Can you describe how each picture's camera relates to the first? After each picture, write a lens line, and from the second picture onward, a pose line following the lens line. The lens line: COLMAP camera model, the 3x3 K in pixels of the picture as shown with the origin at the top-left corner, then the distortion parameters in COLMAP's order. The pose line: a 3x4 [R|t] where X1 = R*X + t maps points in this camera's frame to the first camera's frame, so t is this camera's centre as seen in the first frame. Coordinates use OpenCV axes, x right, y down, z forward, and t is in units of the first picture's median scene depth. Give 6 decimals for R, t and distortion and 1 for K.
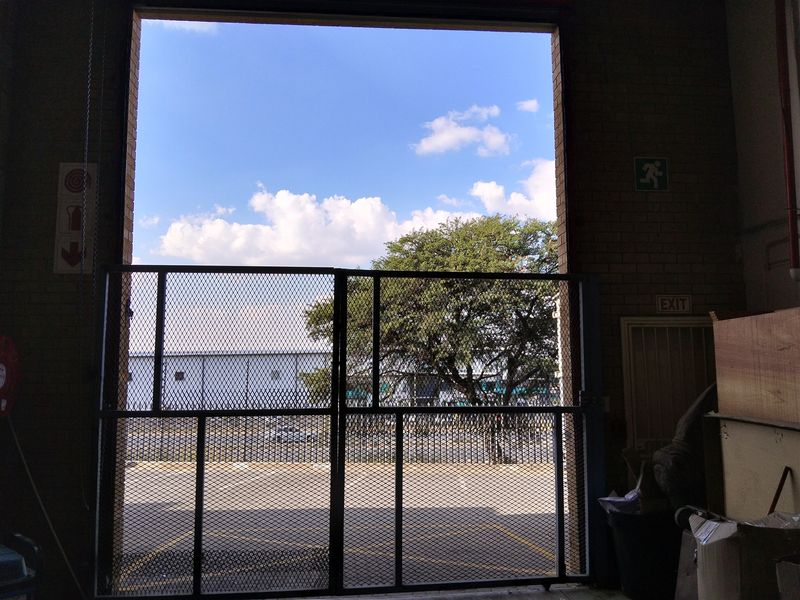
lens RADIAL K [[662.1, 0, 400.0], [0, 662.1, 300.0], [0, 0, 1]] dist [-0.015495, -0.004976]
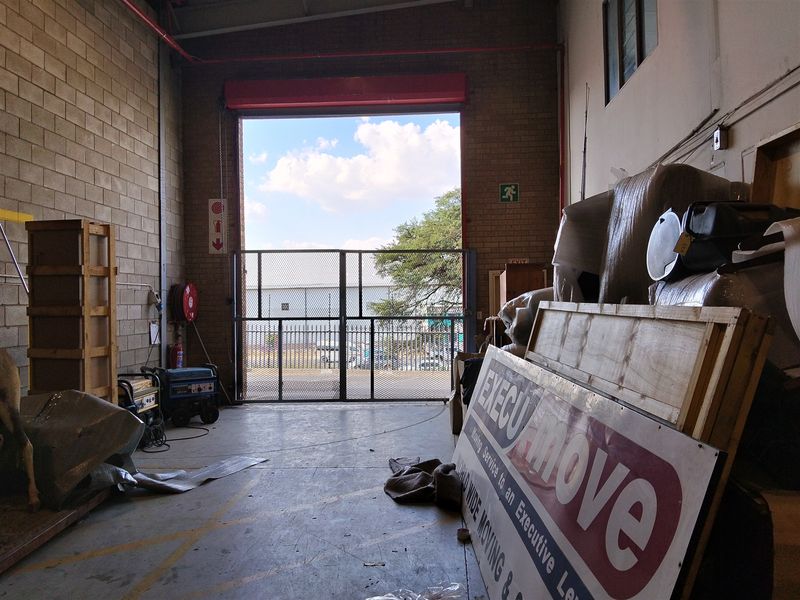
lens RADIAL K [[657.5, 0, 401.8], [0, 657.5, 304.3], [0, 0, 1]] dist [0.067048, -0.137828]
pose [[0.987920, -0.003496, -0.154923, 0.395464], [0.020862, 0.993645, 0.110610, -0.098018], [0.153551, -0.112506, 0.981715, -0.966414]]
